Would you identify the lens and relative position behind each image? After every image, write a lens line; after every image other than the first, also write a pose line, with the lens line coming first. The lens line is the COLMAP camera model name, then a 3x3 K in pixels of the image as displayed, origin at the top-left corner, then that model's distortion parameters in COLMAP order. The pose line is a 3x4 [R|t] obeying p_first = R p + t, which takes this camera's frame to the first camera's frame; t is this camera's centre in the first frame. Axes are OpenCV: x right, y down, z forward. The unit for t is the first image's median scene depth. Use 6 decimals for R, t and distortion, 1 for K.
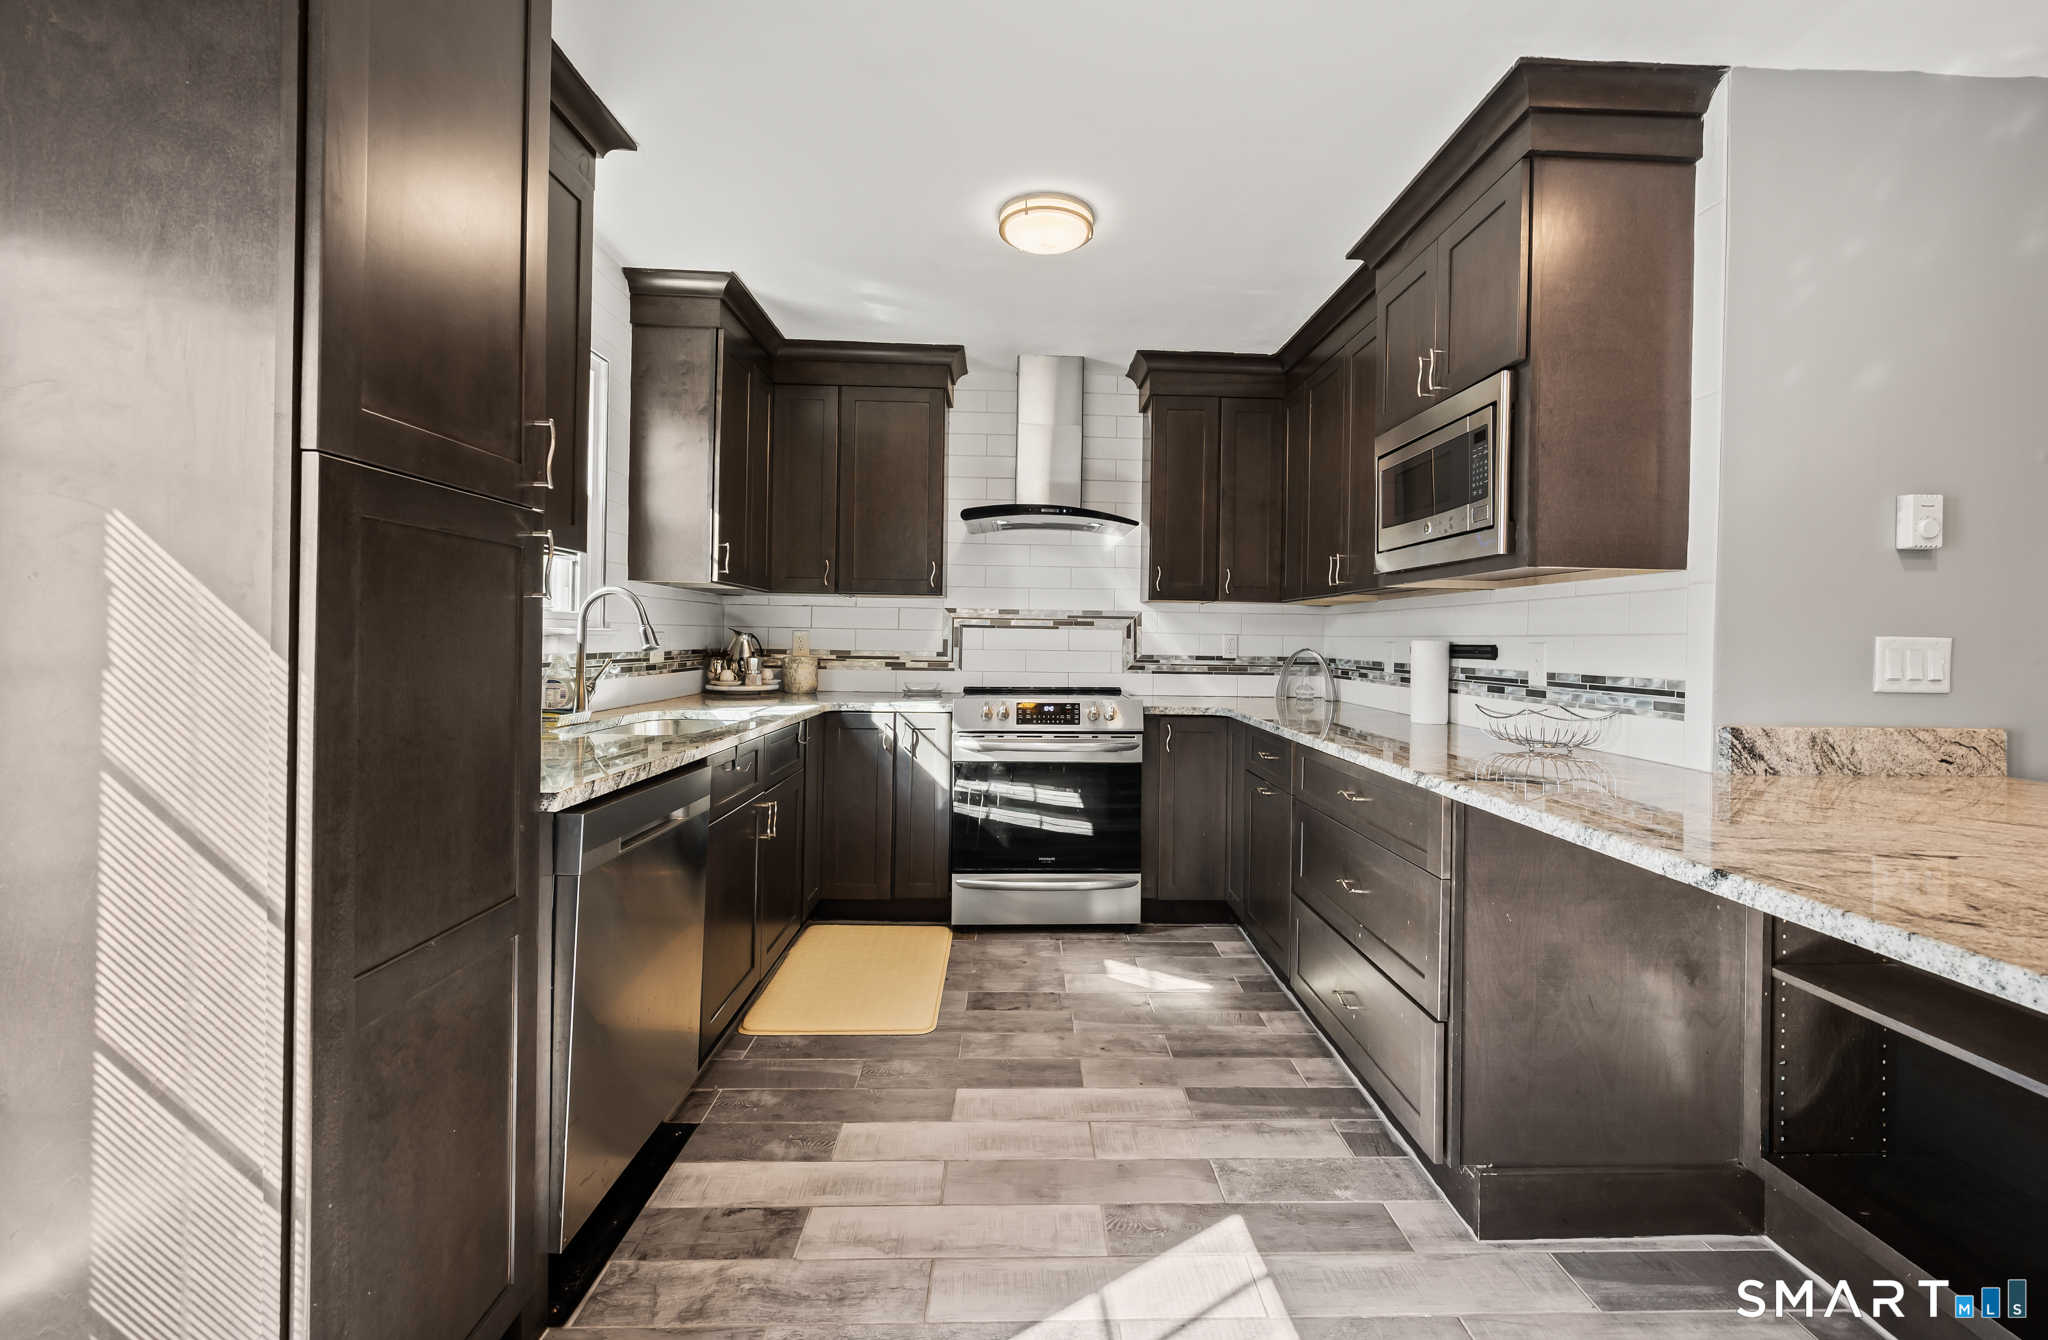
lens RADIAL K [[857.8, 0, 1045.6], [0, 857.8, 640.6], [0, 0, 1]] dist [0.000091, -0.000138]
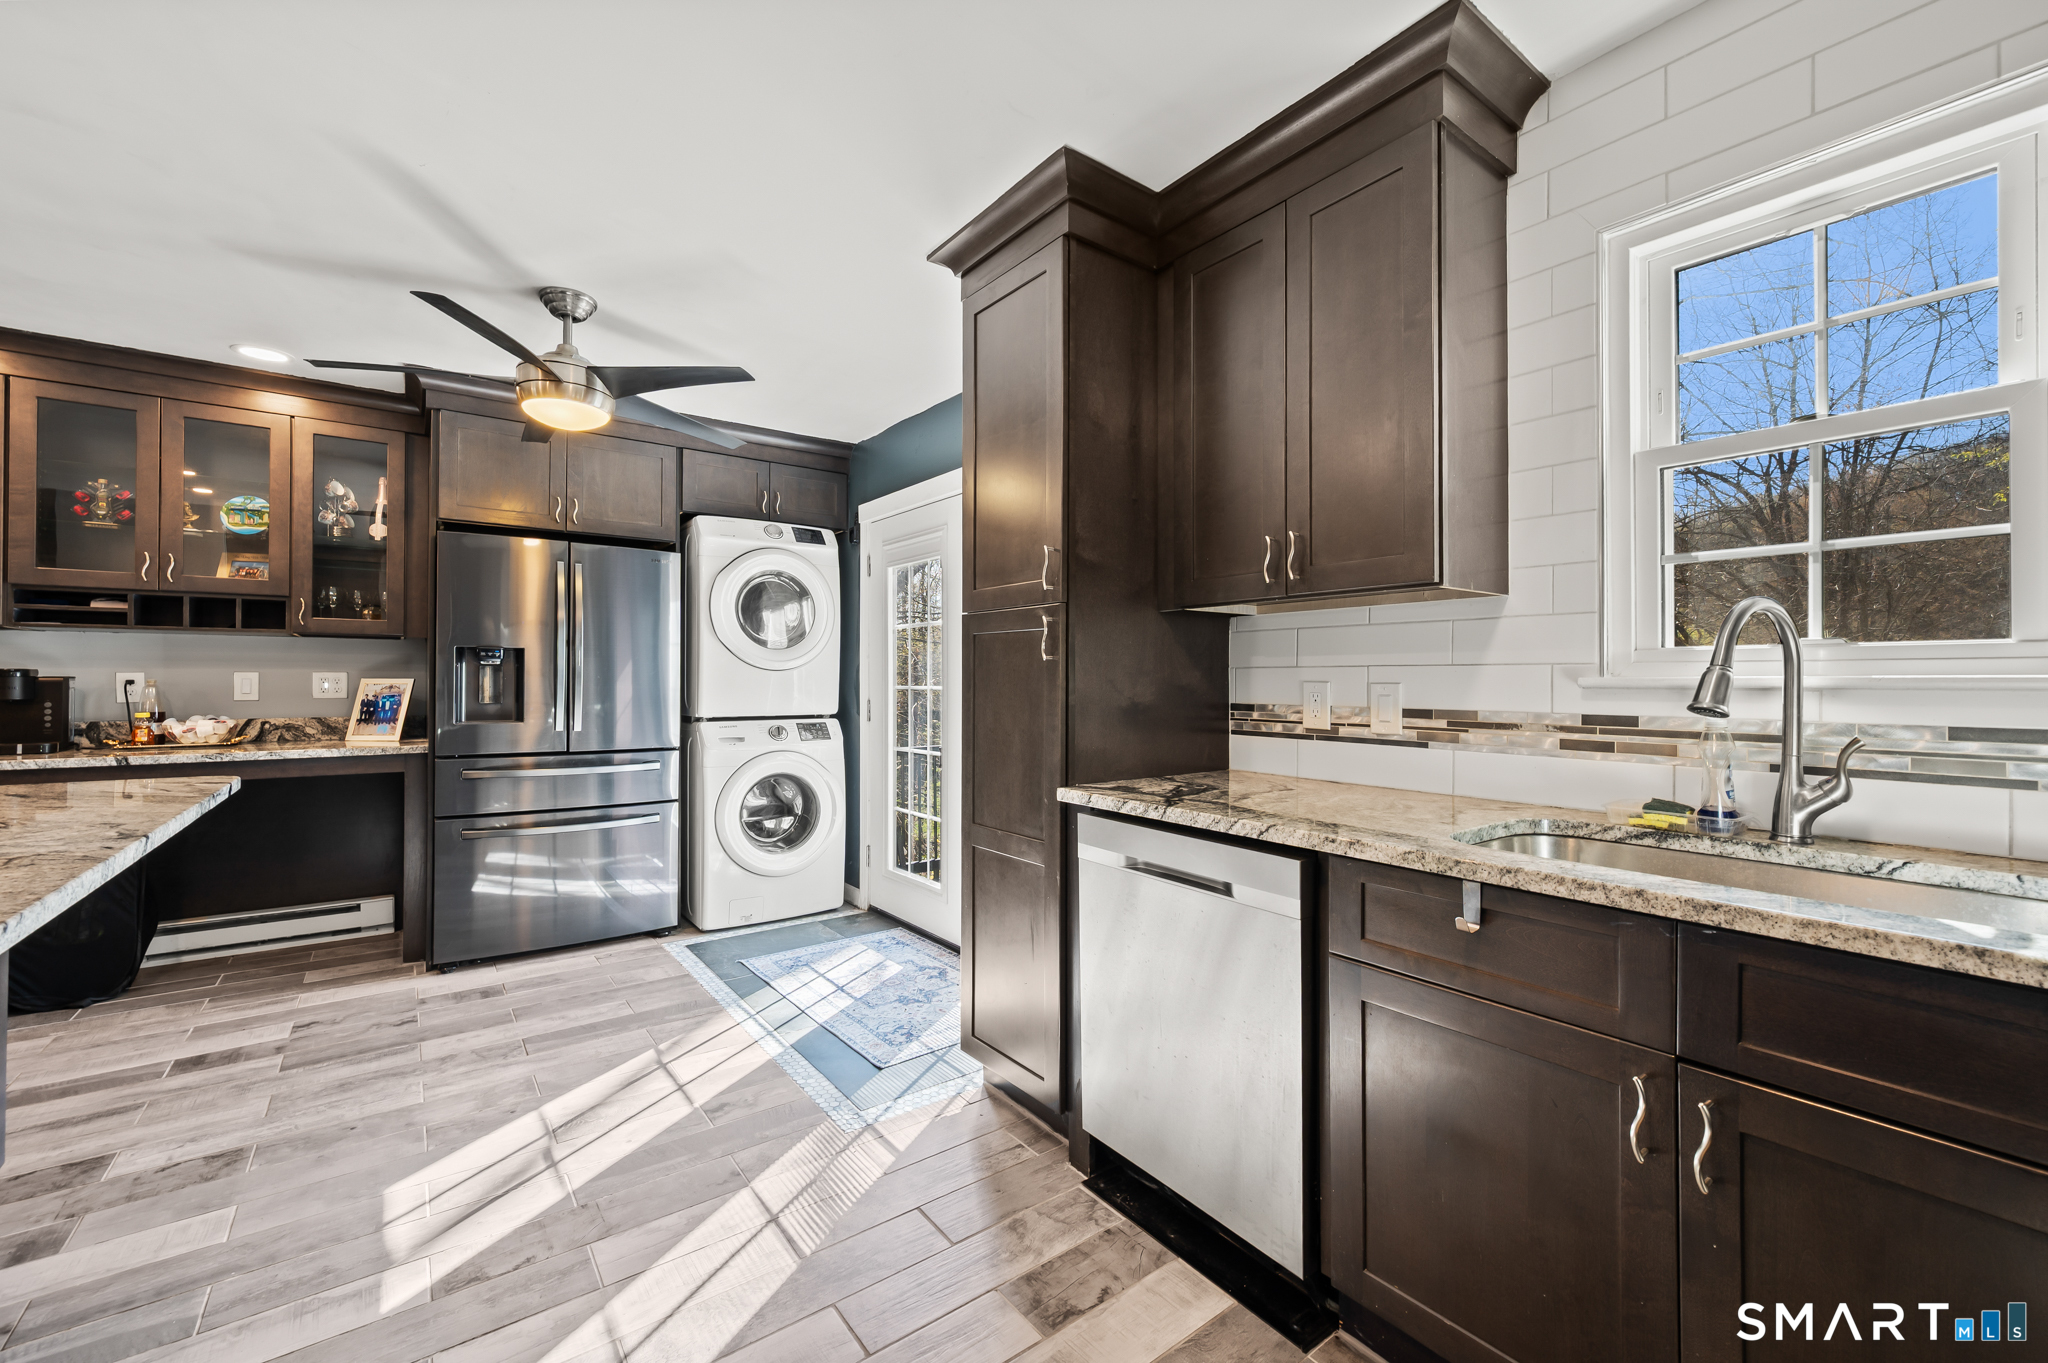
lens RADIAL K [[818.9, 0, 1008.4], [0, 818.9, 674.1], [0, 0, 1]] dist [-0.003554, -0.000544]
pose [[-0.841622, -0.009520, -0.539983, 0.160436], [-0.010087, 0.999947, -0.001909, 0.004895], [0.539973, 0.003840, -0.841674, 1.363936]]
